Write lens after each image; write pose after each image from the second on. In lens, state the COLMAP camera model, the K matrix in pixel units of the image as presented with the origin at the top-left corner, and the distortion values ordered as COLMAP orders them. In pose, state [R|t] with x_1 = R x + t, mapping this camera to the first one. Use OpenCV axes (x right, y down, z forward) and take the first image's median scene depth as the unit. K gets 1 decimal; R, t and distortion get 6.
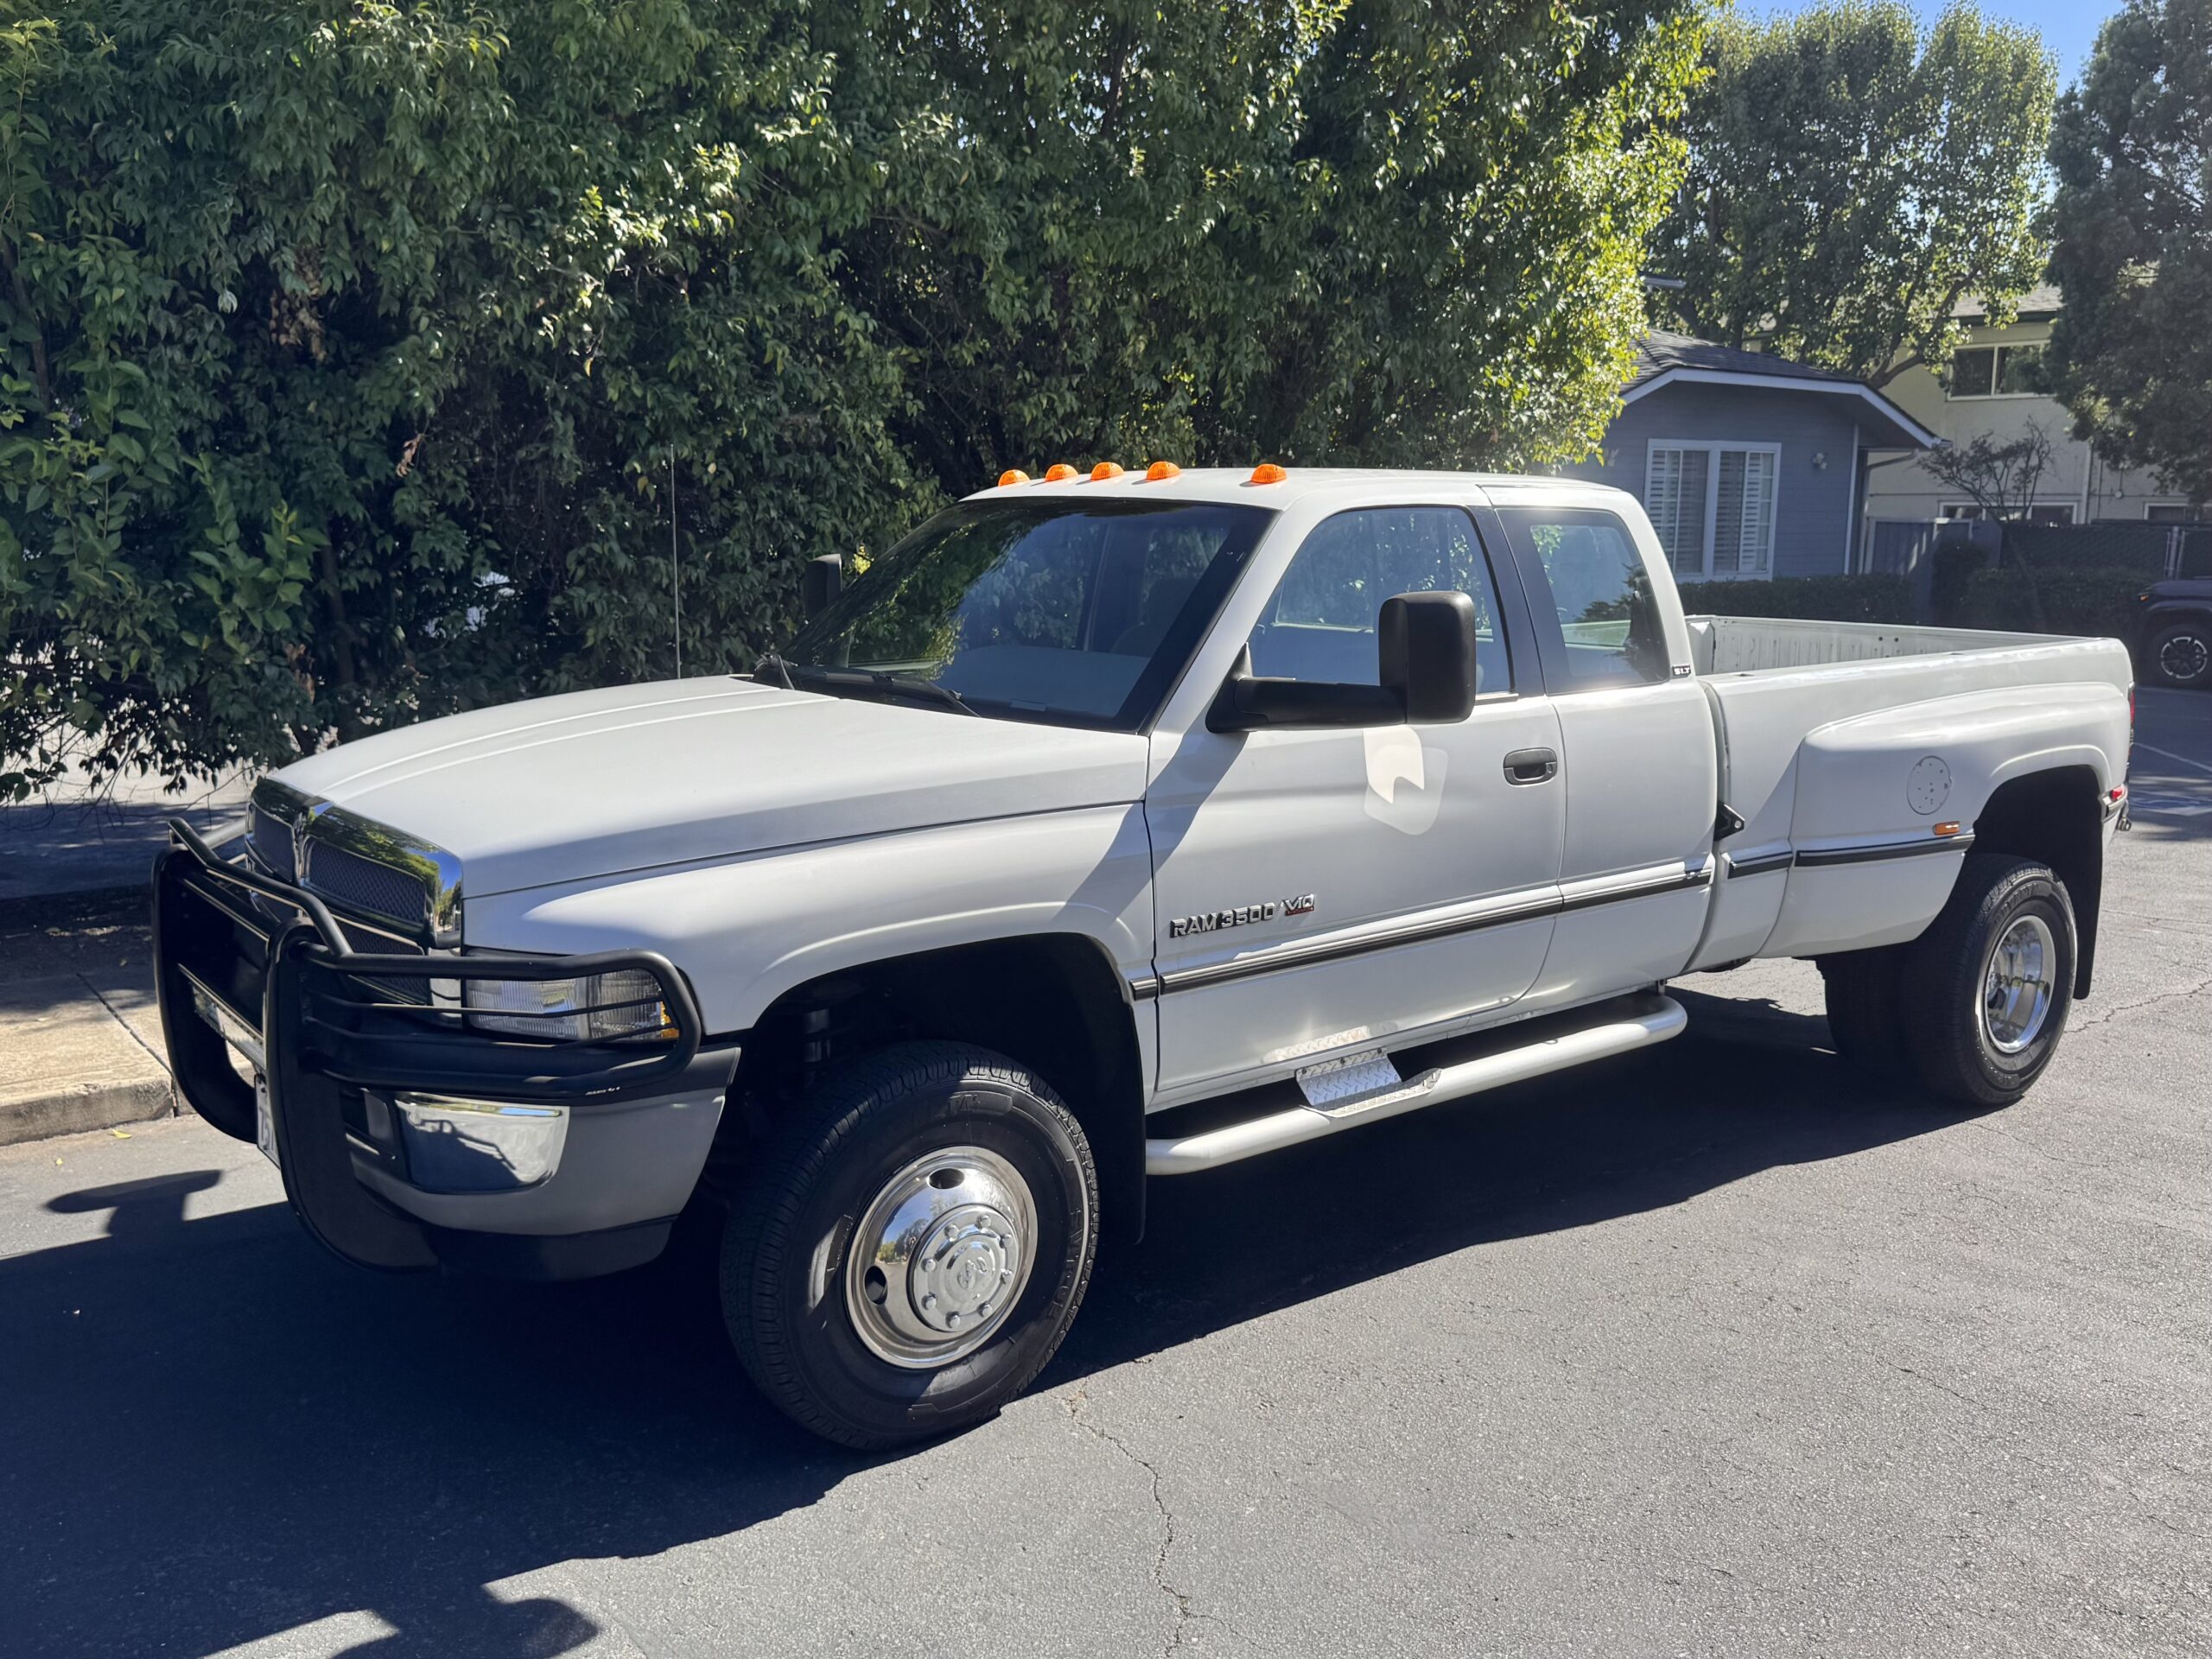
lens RADIAL K [[1903.7, 0, 1106.1], [0, 1903.7, 833.9], [0, 0, 1]] dist [0.063796, -0.120829]
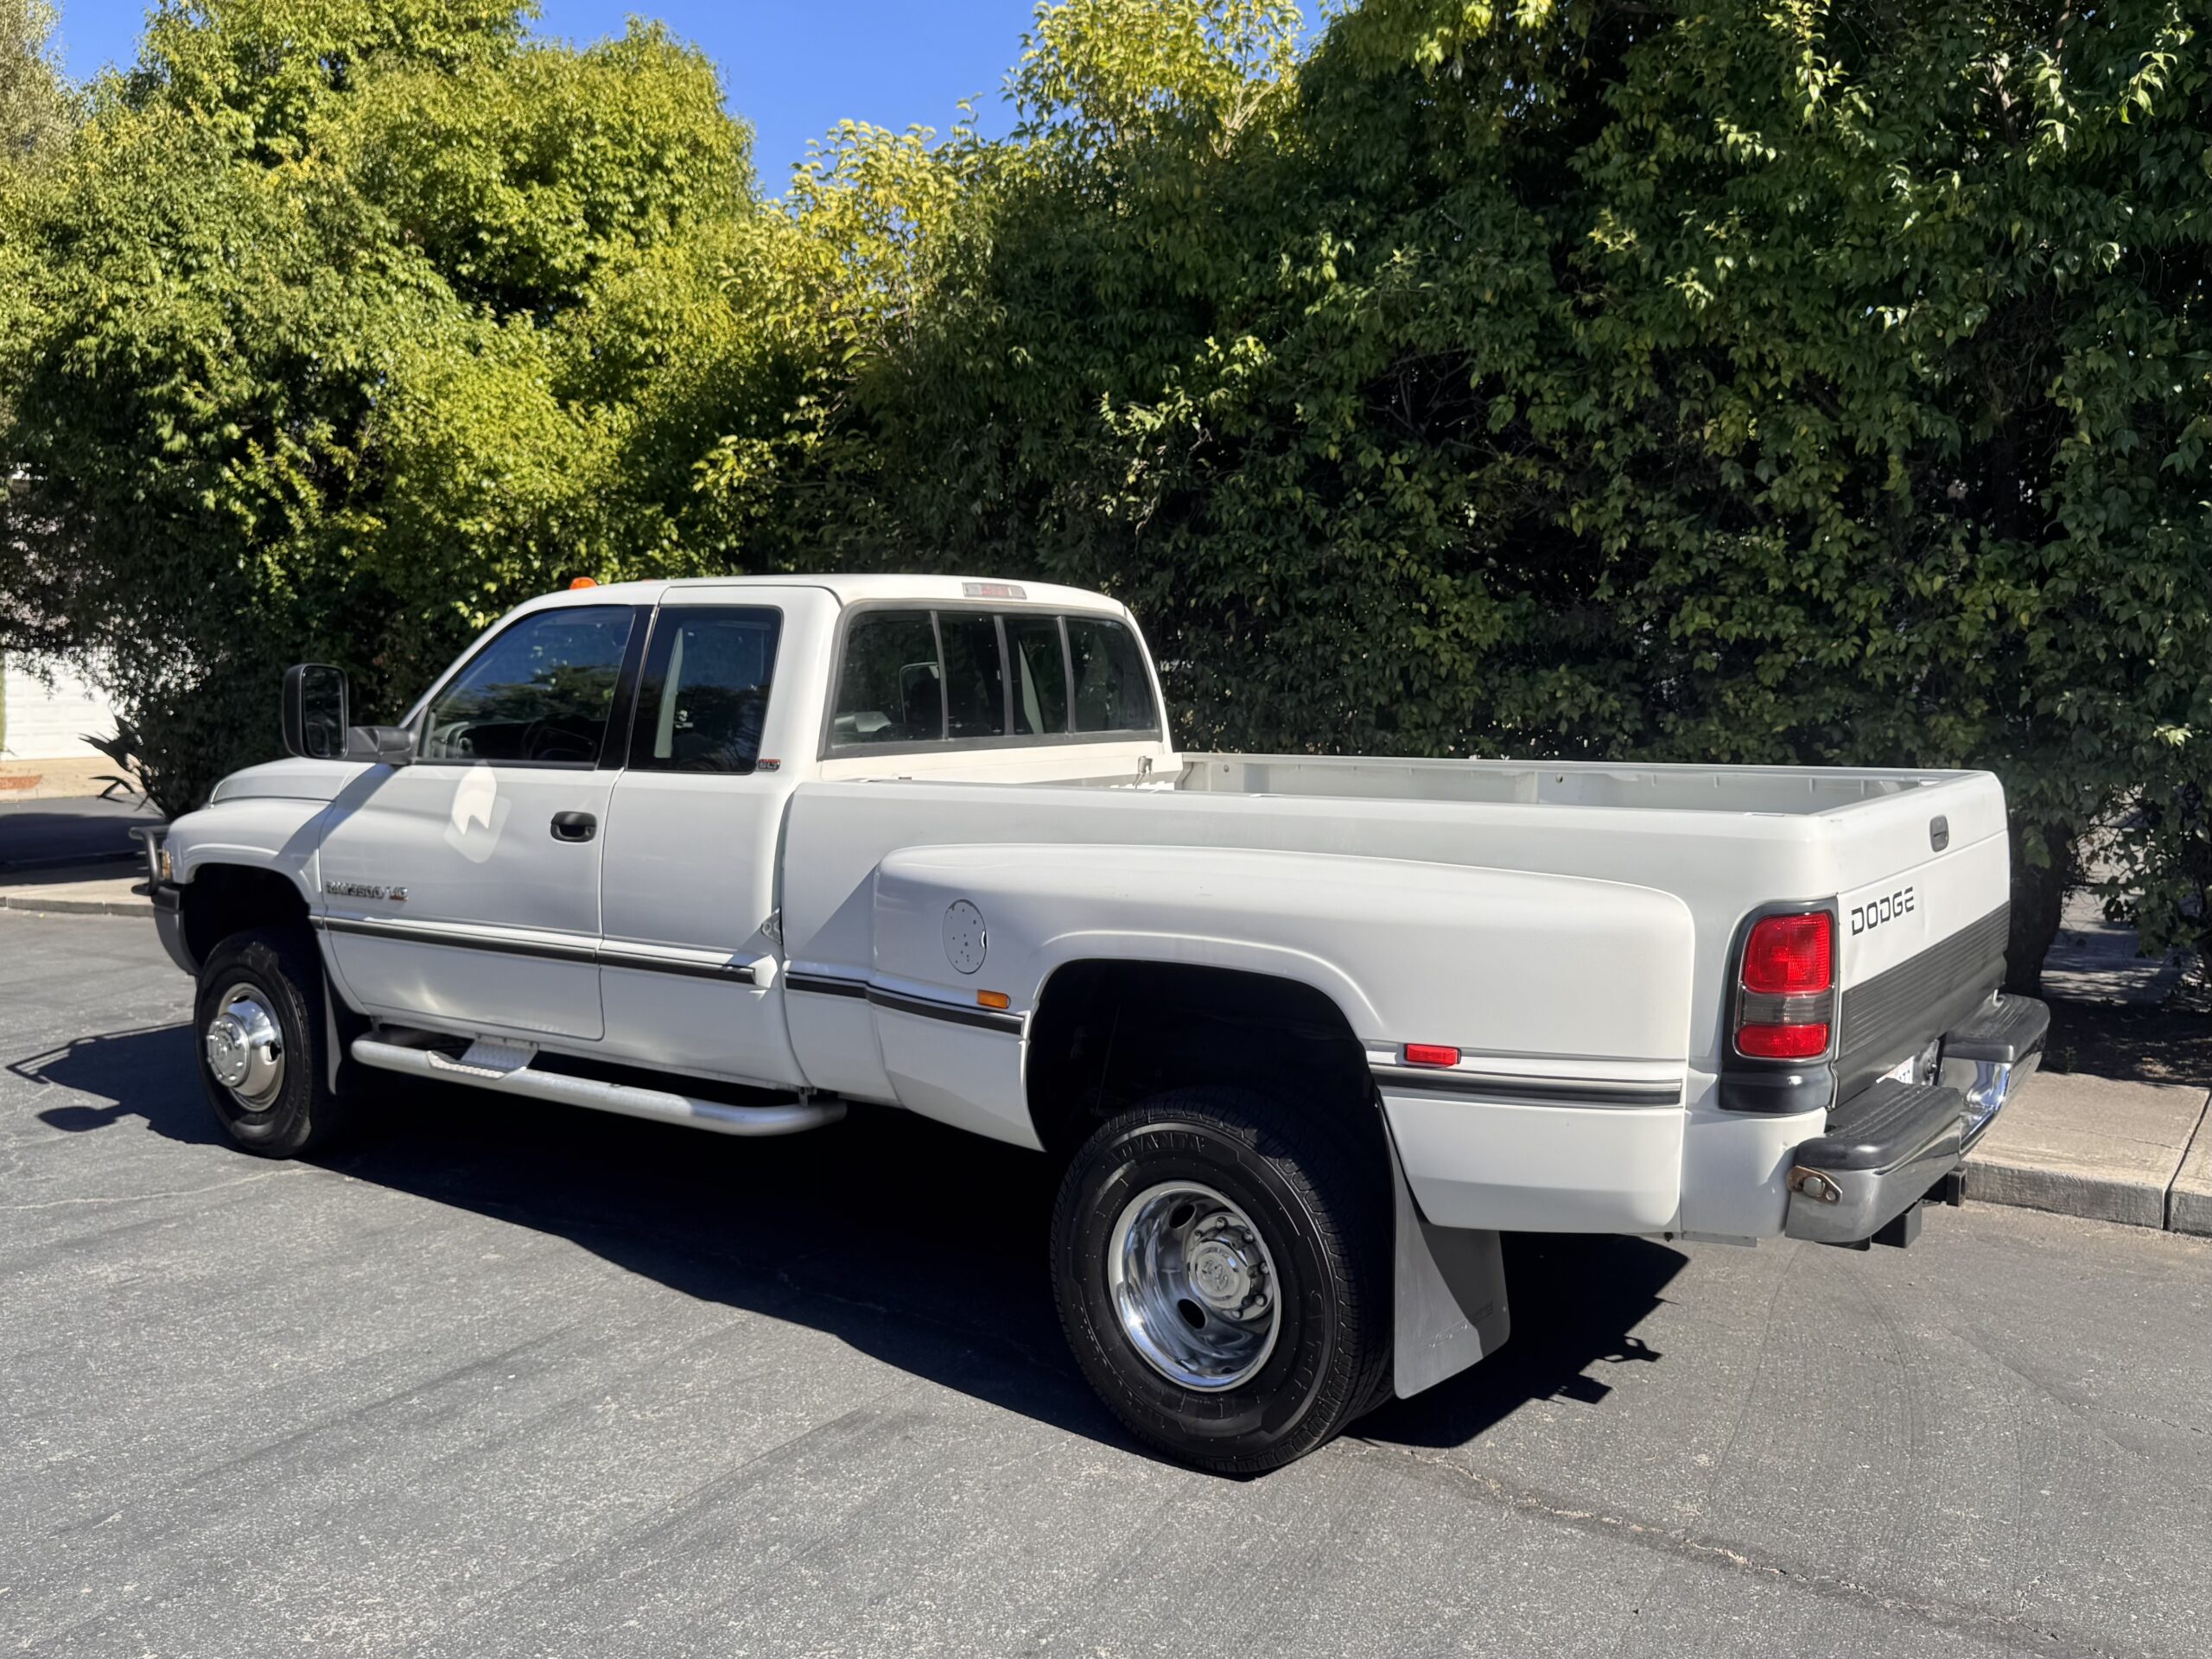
lens RADIAL K [[1825.3, 0, 1084.6], [0, 1825.3, 816.0], [0, 0, 1]] dist [0.101636, -0.167618]
pose [[0.277786, 0.071780, -0.957958, 0.599978], [-0.160032, 0.986728, 0.027530, -0.053300], [0.947220, 0.145656, 0.285586, 0.424438]]
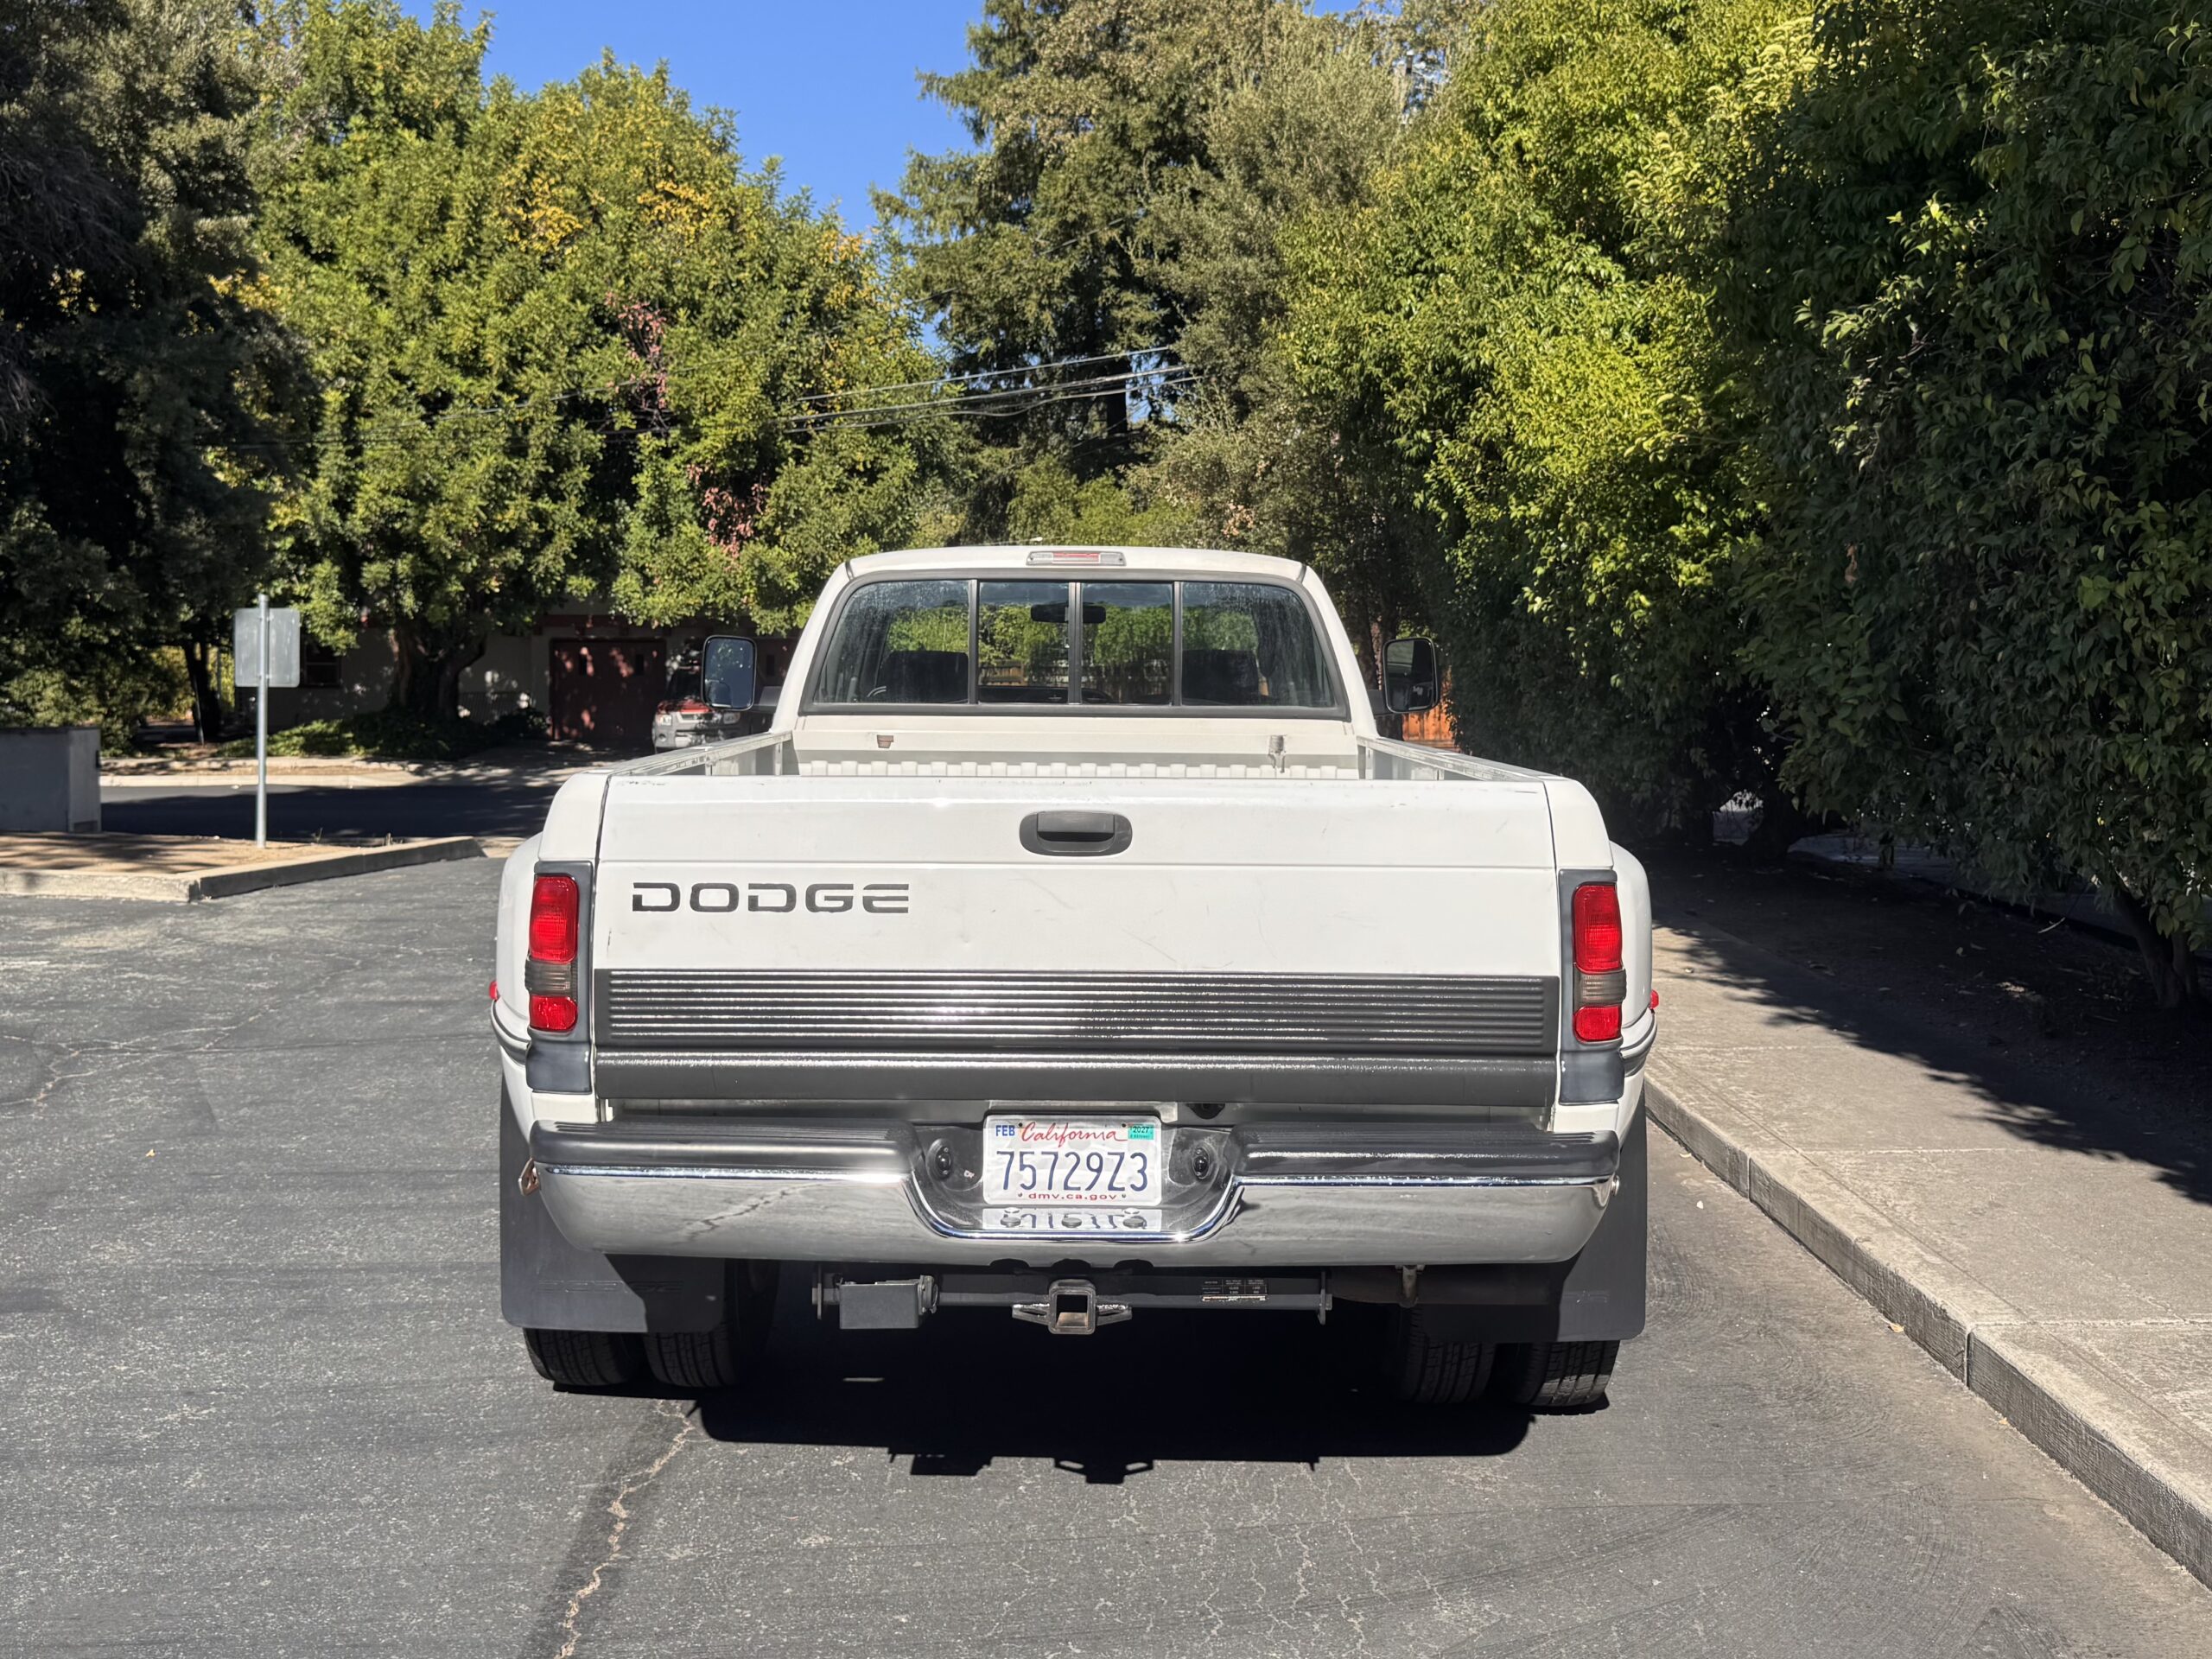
lens RADIAL K [[1963.9, 0, 1020.9], [0, 1963.9, 710.5], [0, 0, 1]] dist [0.092866, -0.174827]
pose [[-0.628772, 0.009963, -0.777526, 0.530810], [-0.139945, 0.982141, 0.125756, -0.122975], [0.764893, 0.187883, -0.616148, 0.873323]]
